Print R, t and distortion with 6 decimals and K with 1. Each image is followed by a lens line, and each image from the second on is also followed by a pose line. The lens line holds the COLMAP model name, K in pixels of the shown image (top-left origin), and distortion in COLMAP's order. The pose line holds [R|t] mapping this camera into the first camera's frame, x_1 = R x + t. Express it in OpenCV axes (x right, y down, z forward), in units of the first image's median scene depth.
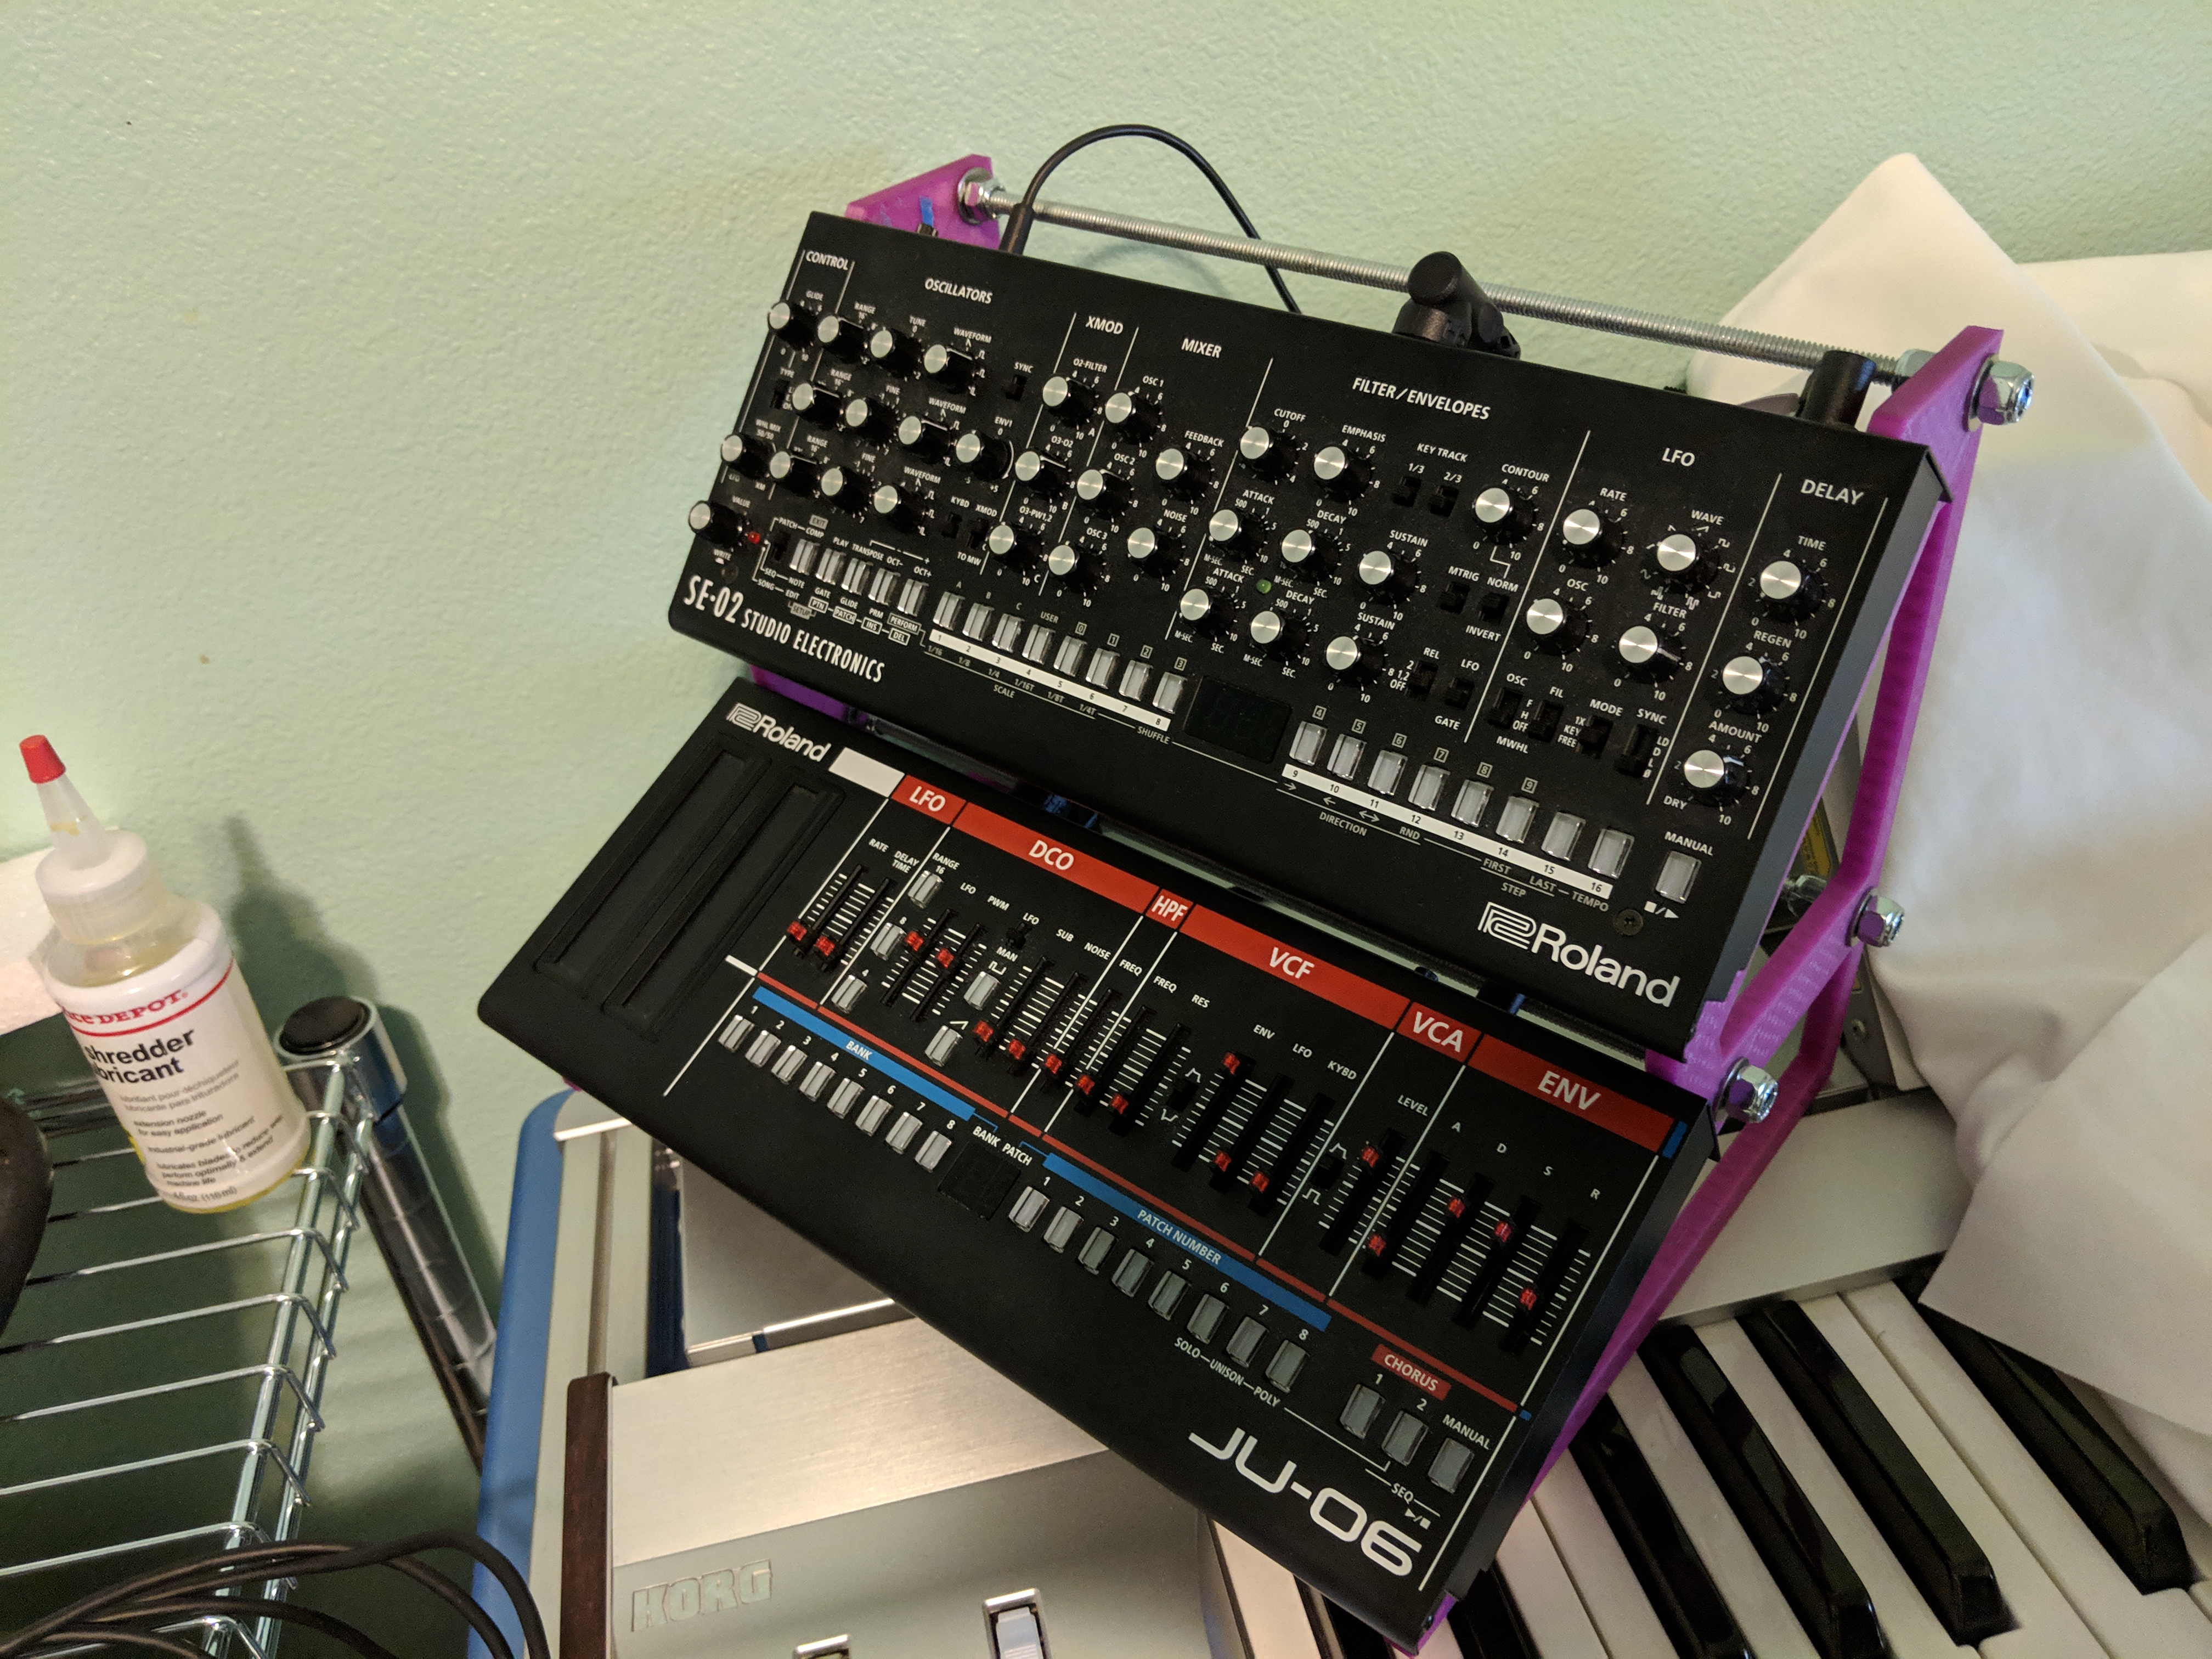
lens RADIAL K [[1766.8, 0, 1095.4], [0, 1766.8, 830.4], [0, 0, 1]] dist [0.034639, -0.095485]
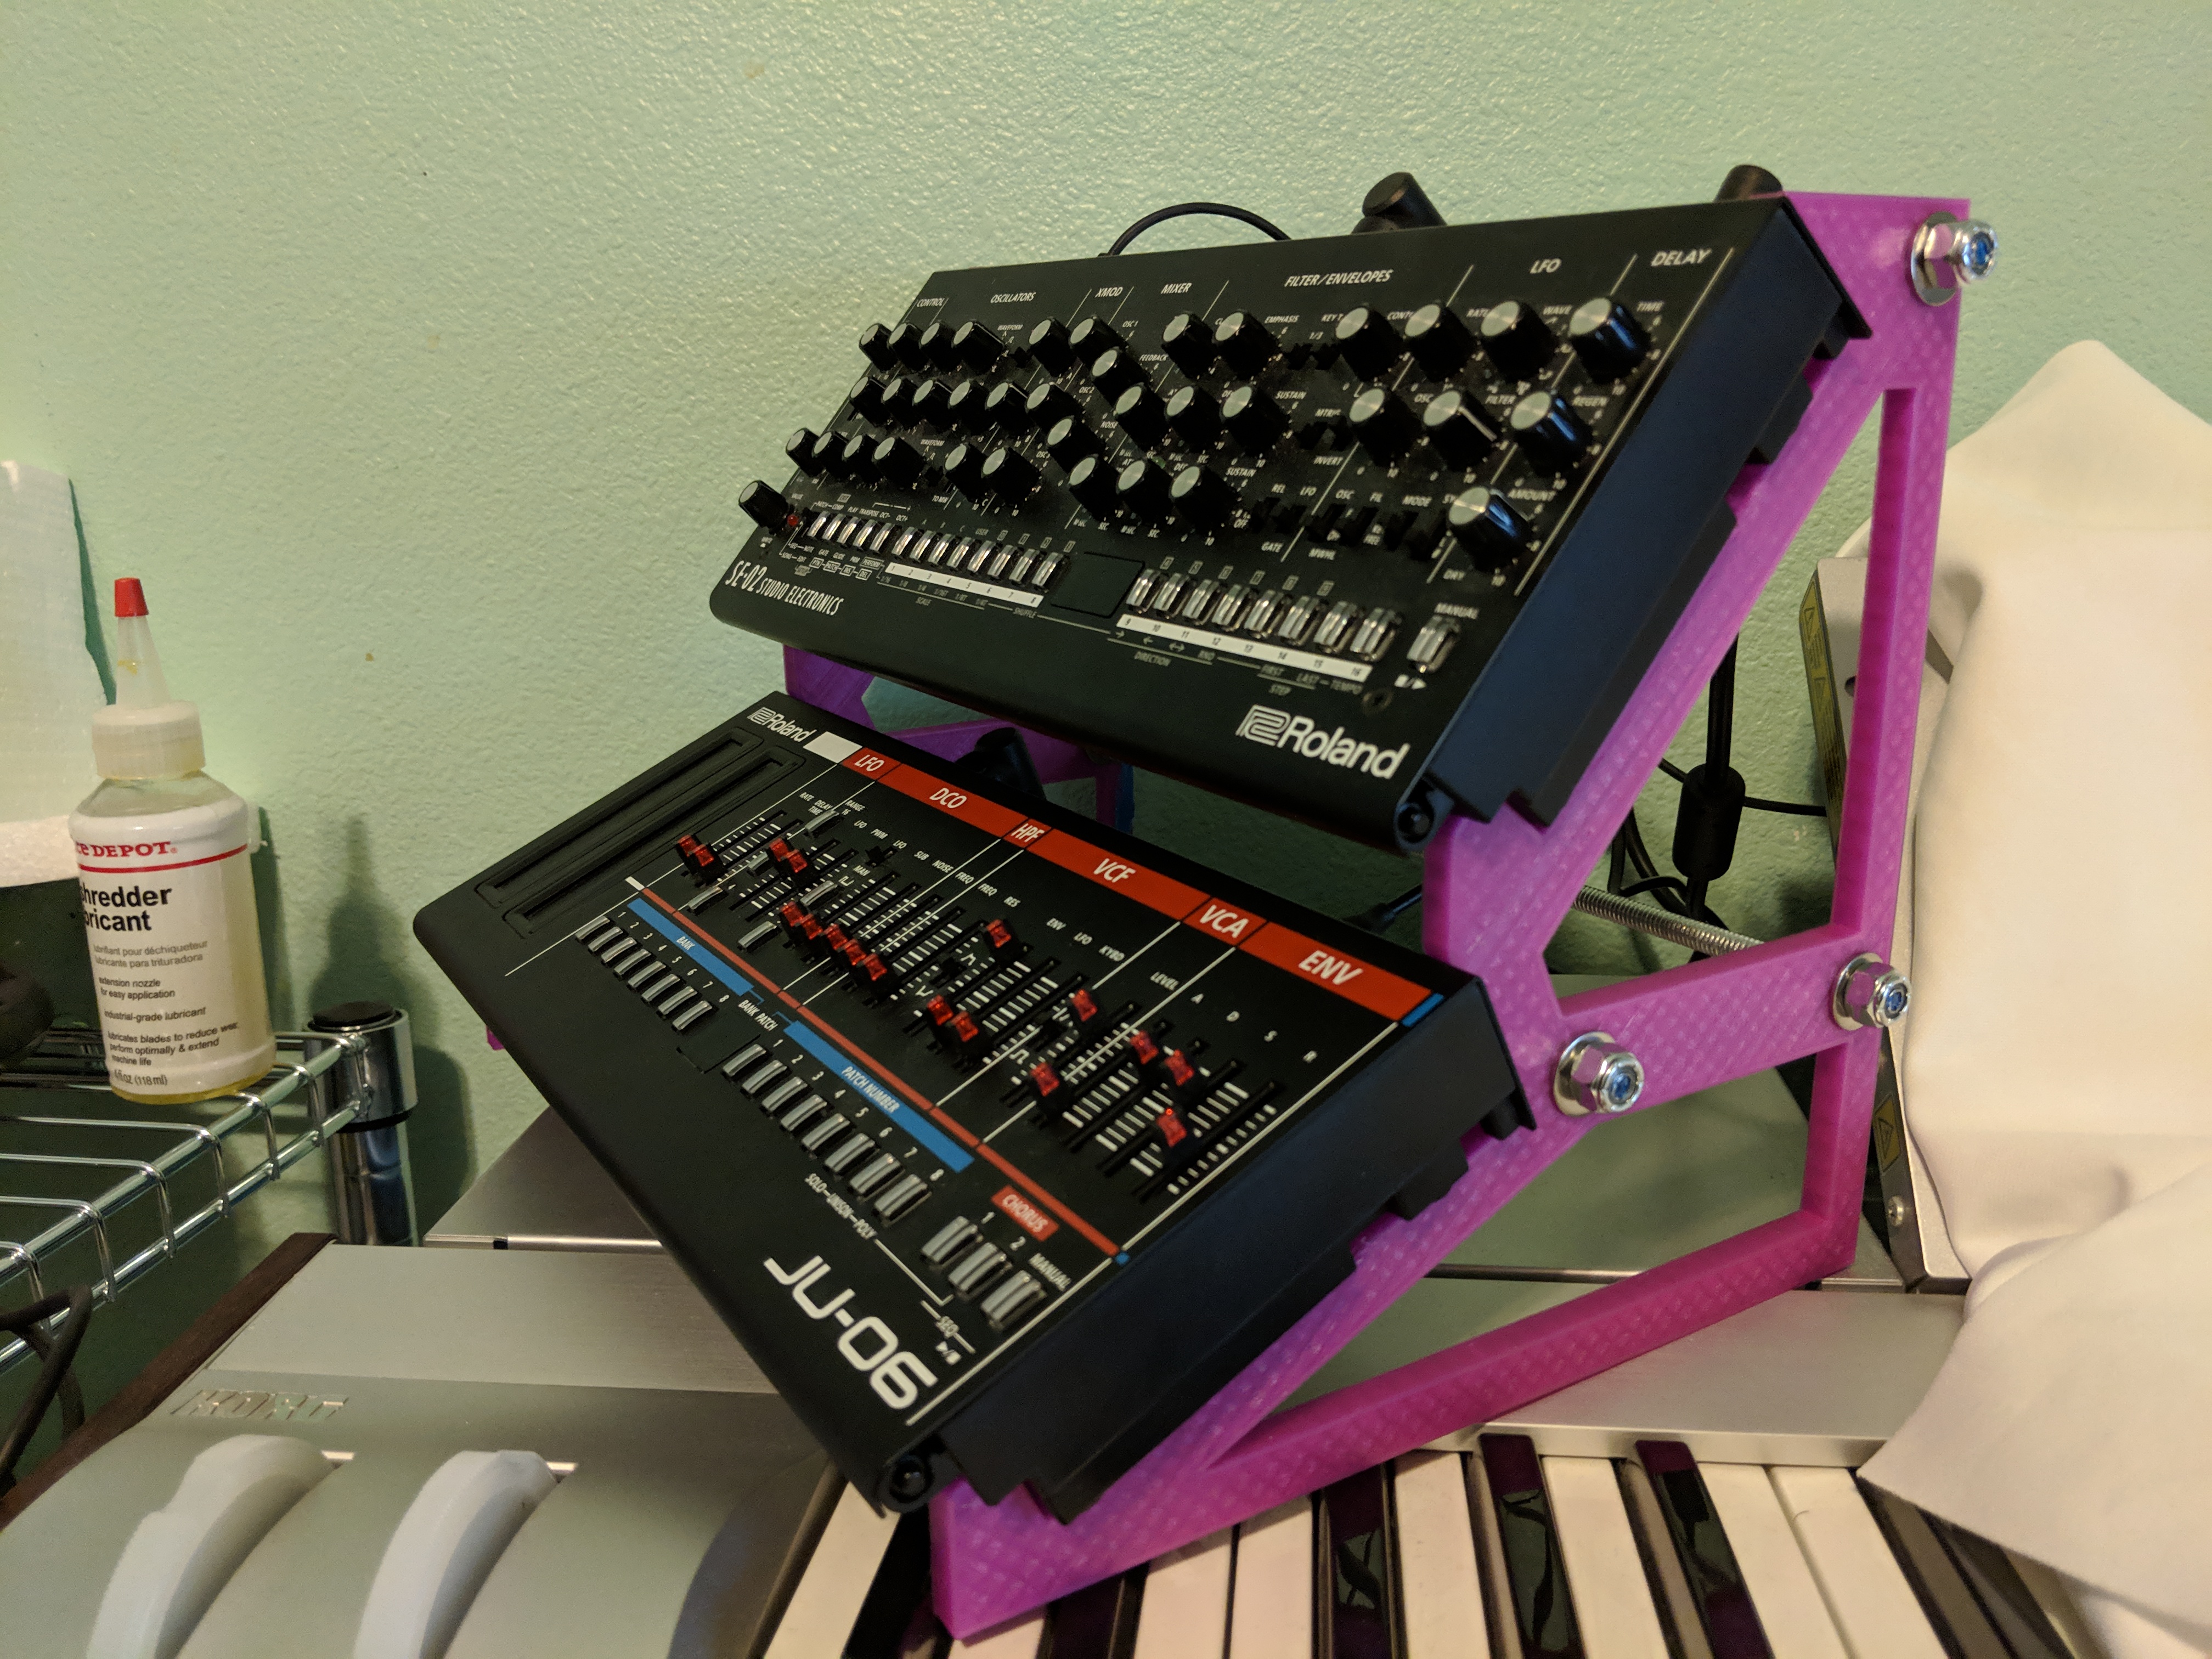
lens RADIAL K [[1762.3, 0, 1120.7], [0, 1762.3, 849.2], [0, 0, 1]] dist [0.049427, -0.111701]
pose [[0.949539, 0.146335, -0.277421, 0.281901], [-0.231766, 0.923308, -0.306246, 0.263722], [0.211331, 0.355089, 0.910632, 0.160202]]
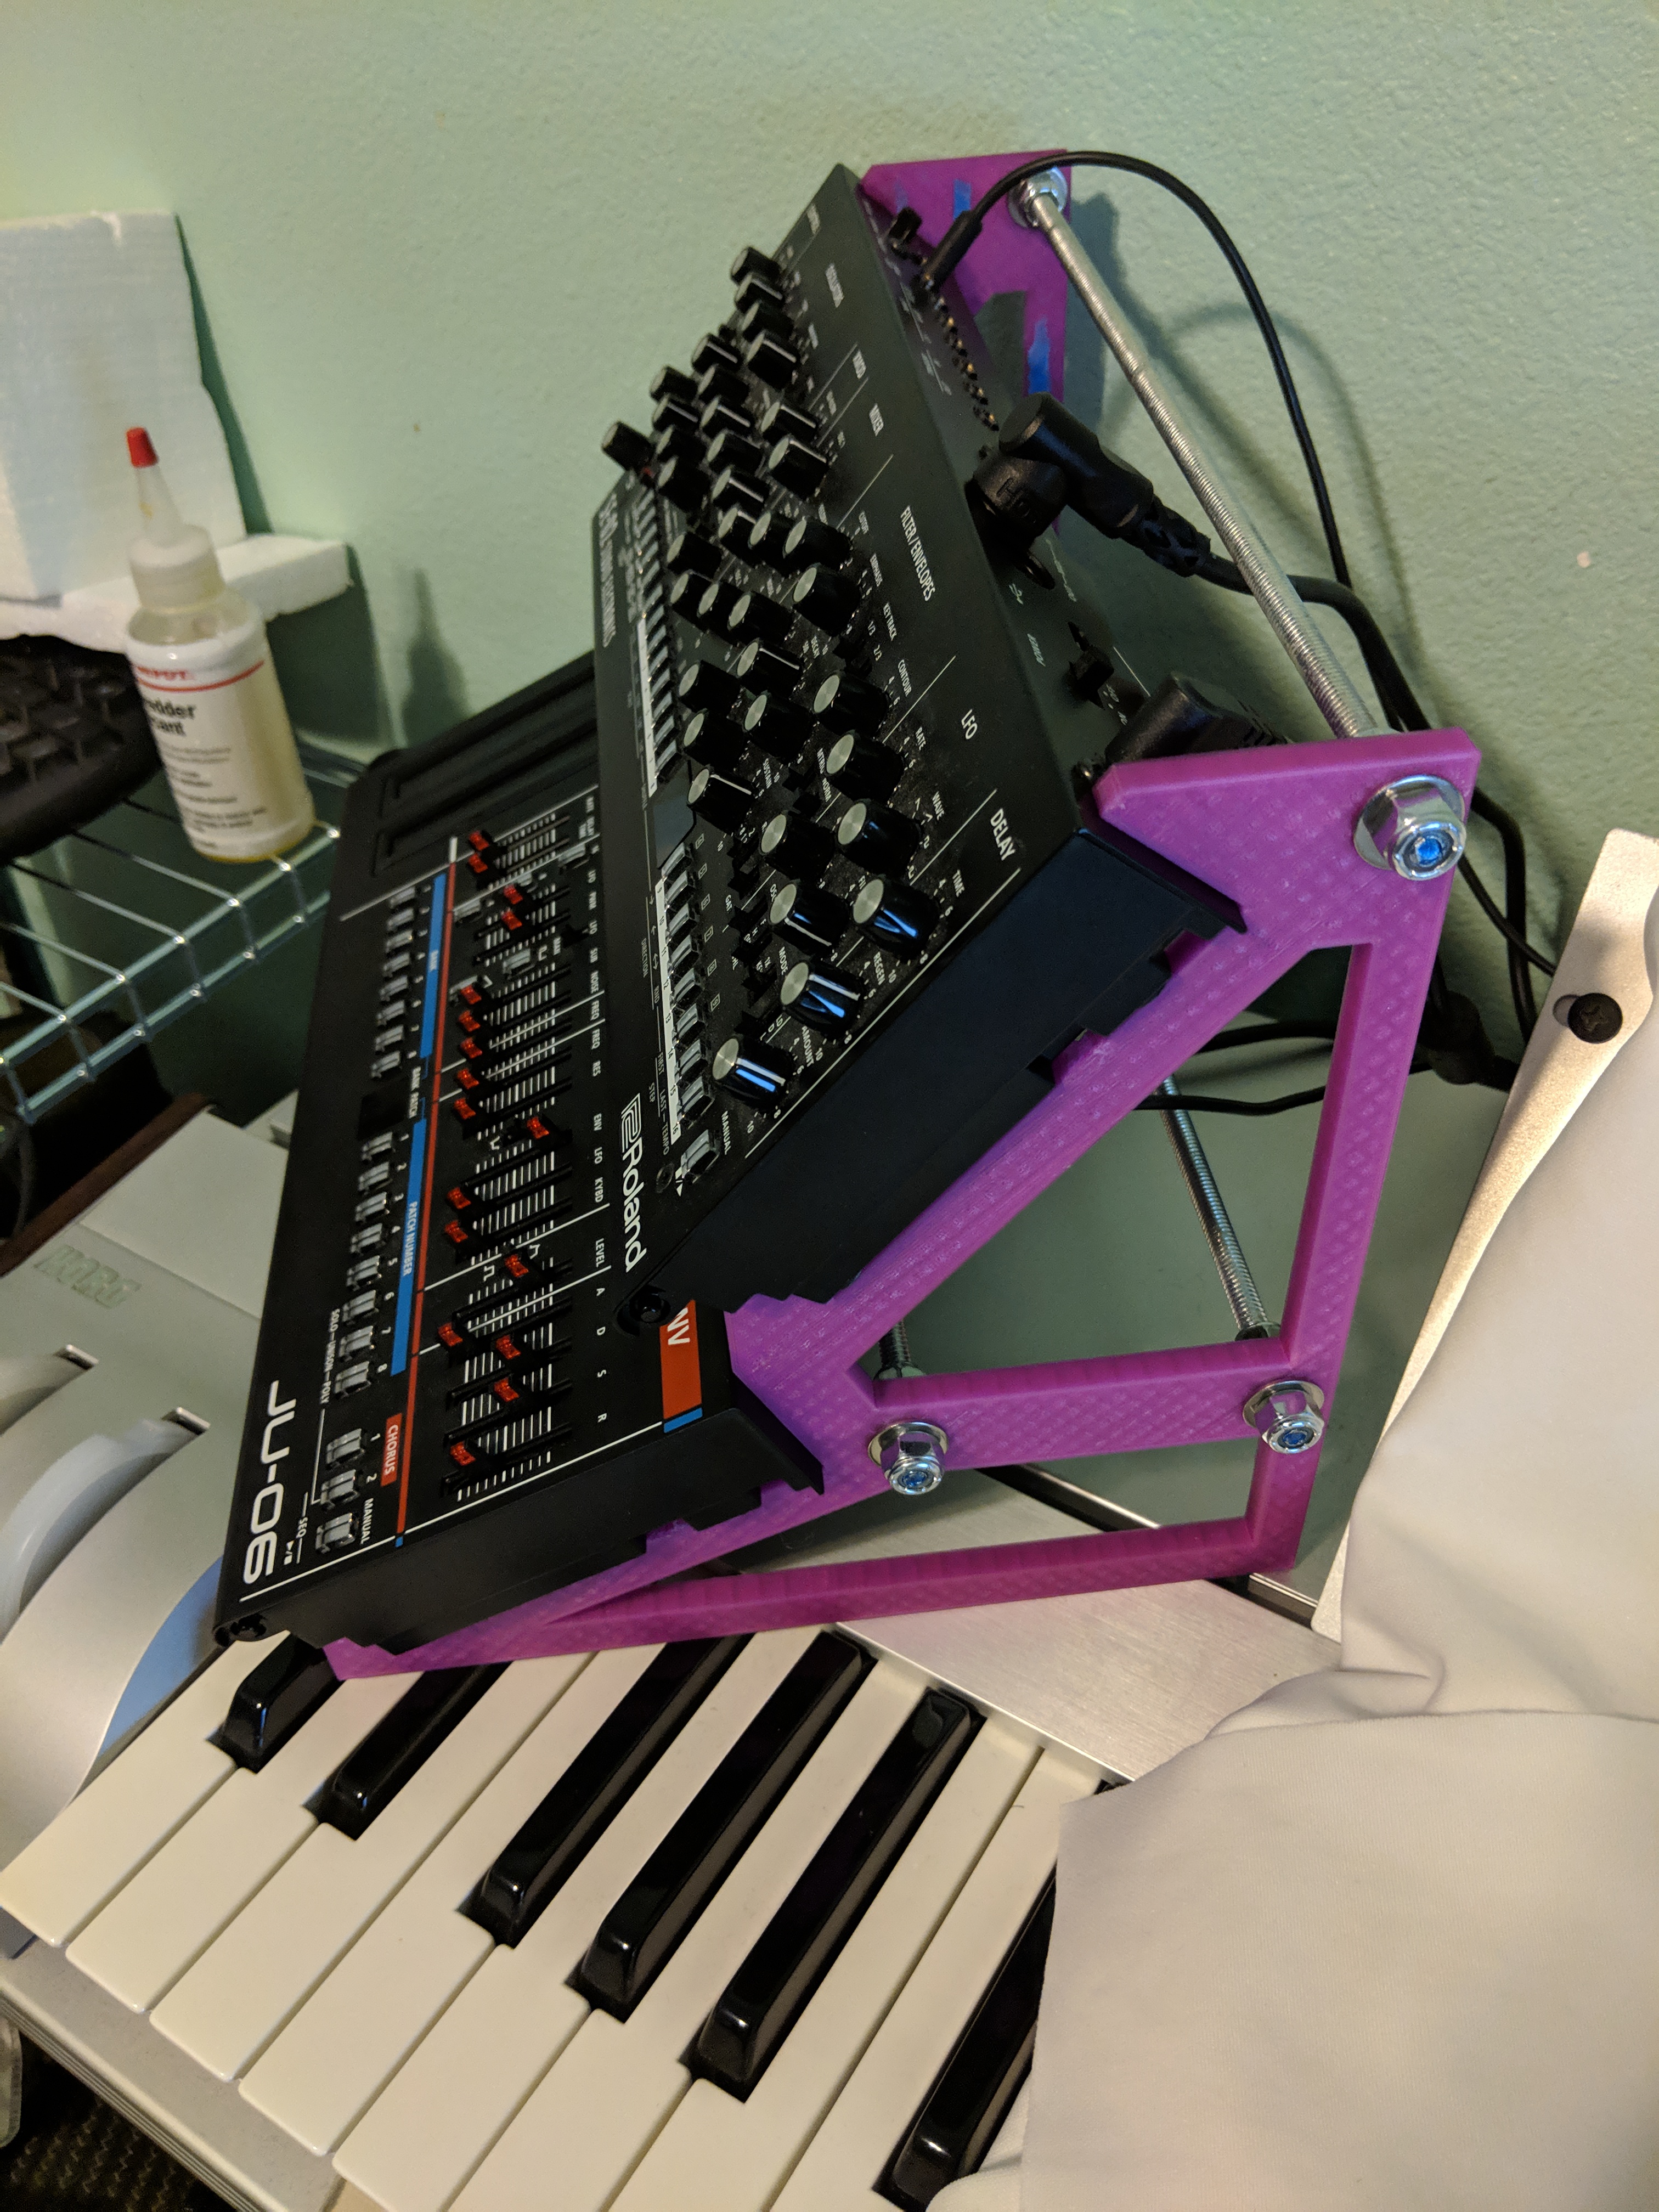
lens RADIAL K [[1793.0, 0, 836.3], [0, 1793.0, 1103.2], [0, 0, 1]] dist [0.000476, -0.045668]
pose [[0.722171, 0.505270, -0.472410, 0.509454], [-0.415445, 0.862883, 0.287815, -0.182371], [0.553059, -0.011592, 0.833061, 0.195717]]
